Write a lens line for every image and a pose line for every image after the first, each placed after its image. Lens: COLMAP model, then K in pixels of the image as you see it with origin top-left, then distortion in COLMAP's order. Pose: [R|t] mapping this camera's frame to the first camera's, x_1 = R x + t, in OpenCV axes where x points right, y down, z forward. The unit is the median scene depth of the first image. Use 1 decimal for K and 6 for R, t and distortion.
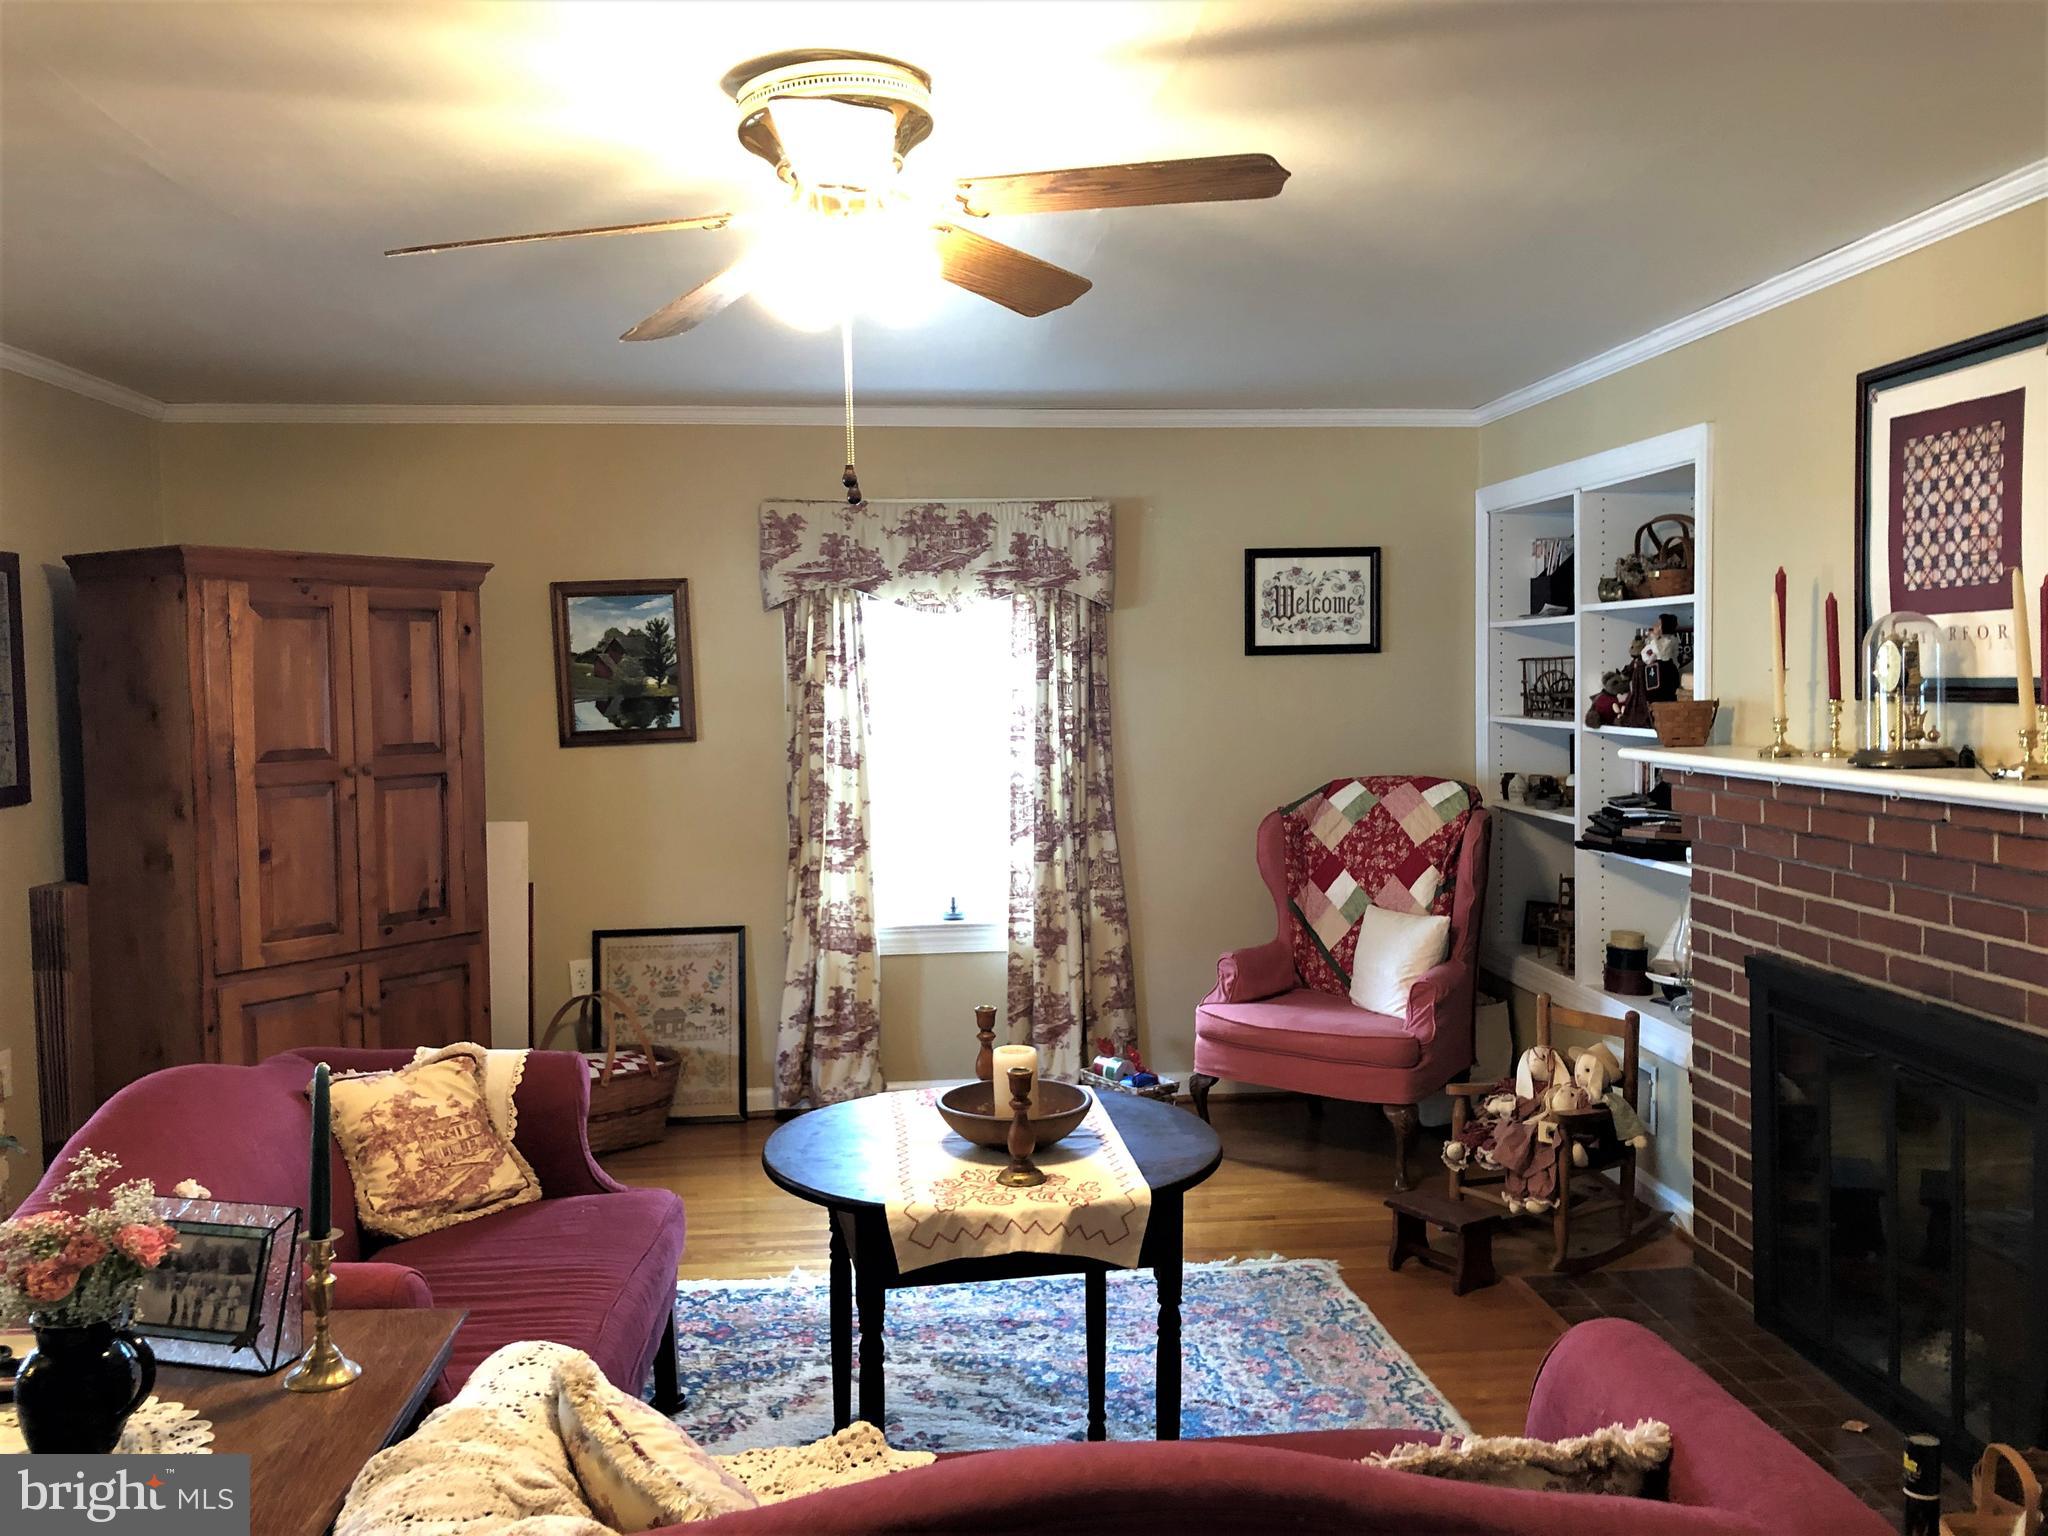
lens RADIAL K [[1630.4, 0, 1024.0], [0, 1630.4, 768.0], [0, 0, 1]] dist [0.076473, -0.226791]
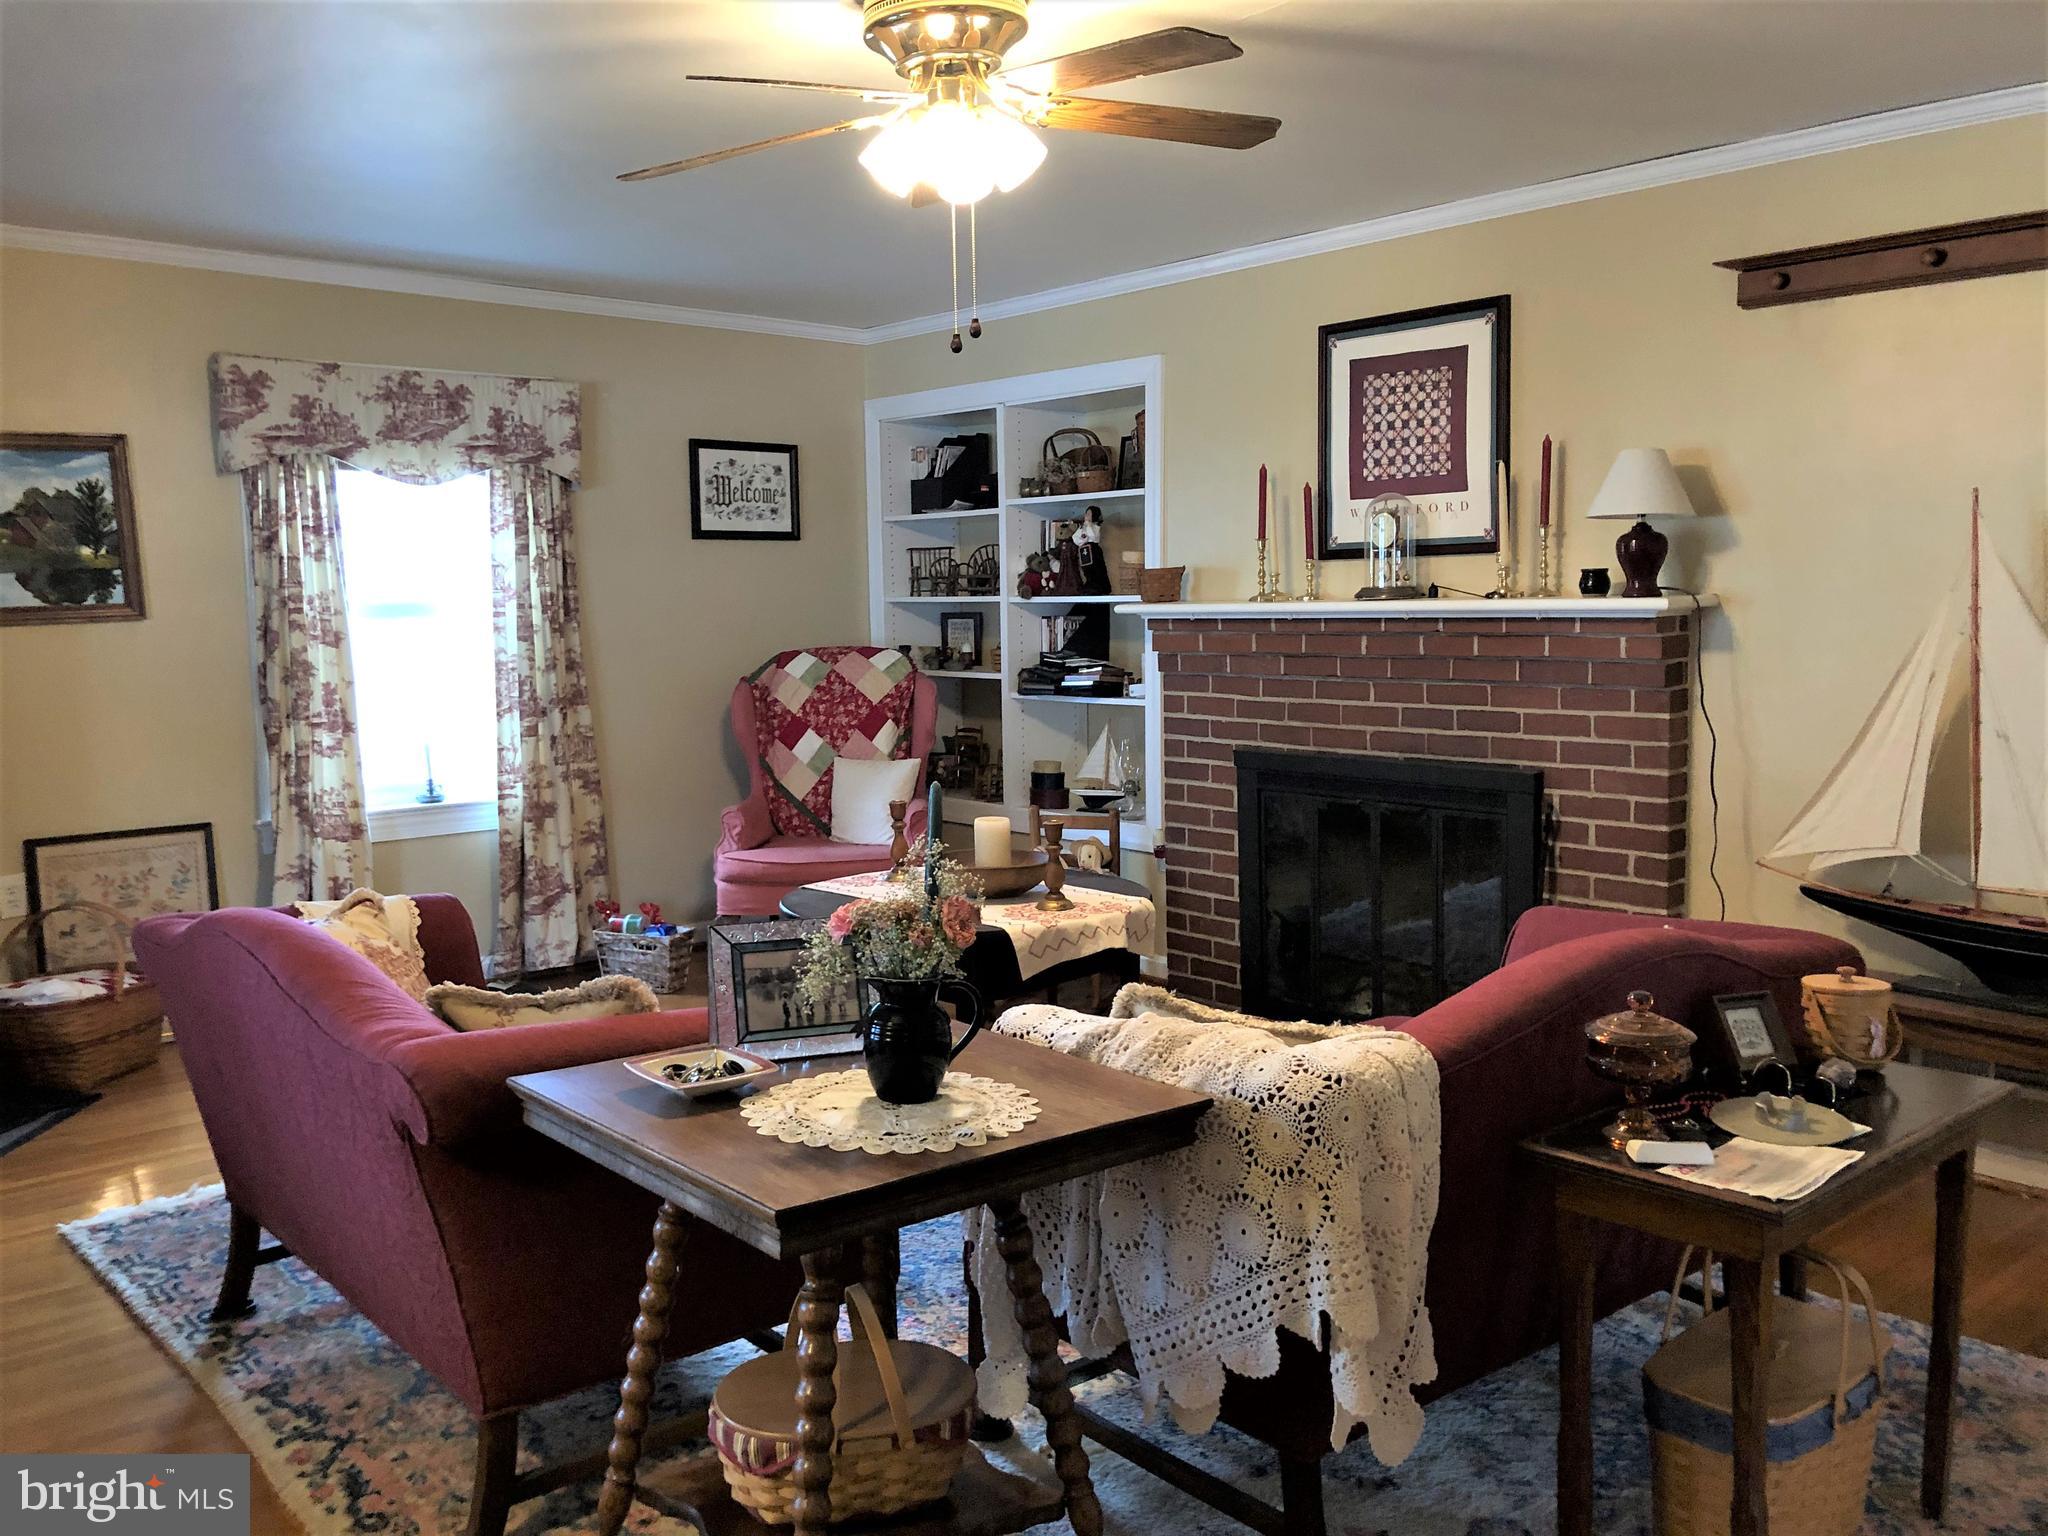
lens RADIAL K [[1607.8, 0, 1029.4], [0, 1607.8, 801.7], [0, 0, 1]] dist [-0.037234, -0.000961]
pose [[0.804396, -0.068580, 0.590122, -0.334408], [0.034227, 0.997015, 0.069212, 0.039788], [-0.593107, -0.035476, 0.804342, 0.013109]]
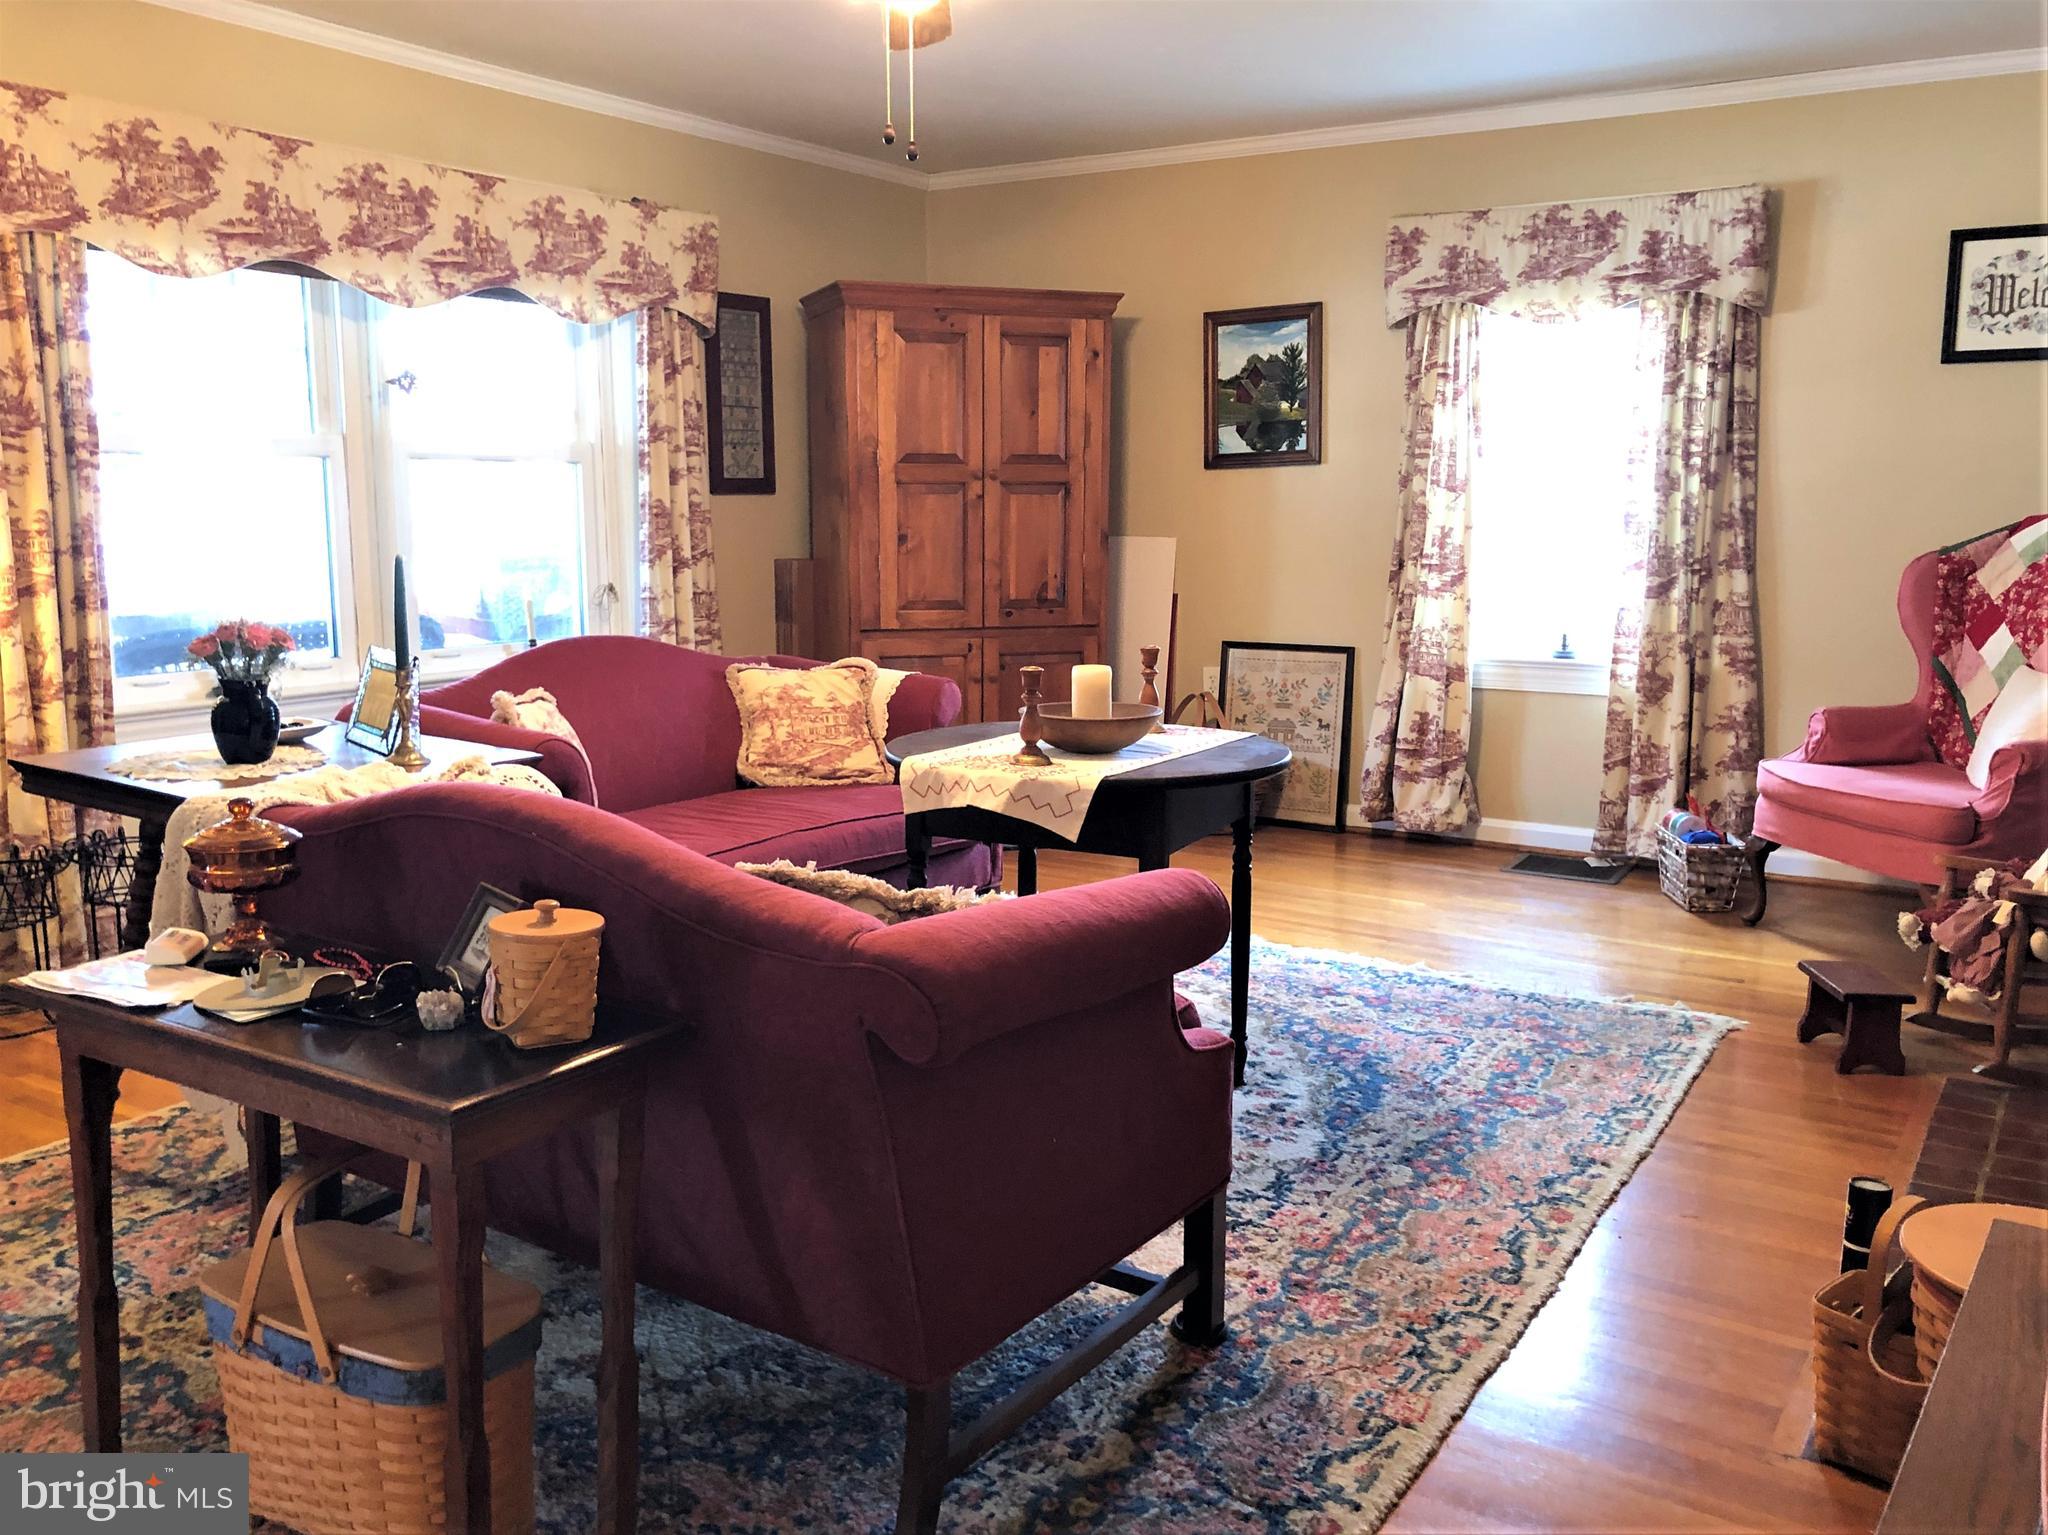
lens RADIAL K [[1696.4, 0, 1024.0], [0, 1696.4, 767.5], [0, 0, 1]] dist [0.010305, -0.019879]
pose [[0.792323, 0.111212, -0.599880, 0.318436], [-0.044709, 0.991186, 0.124705, 0.048831], [0.608461, -0.071987, 0.790312, 0.027192]]
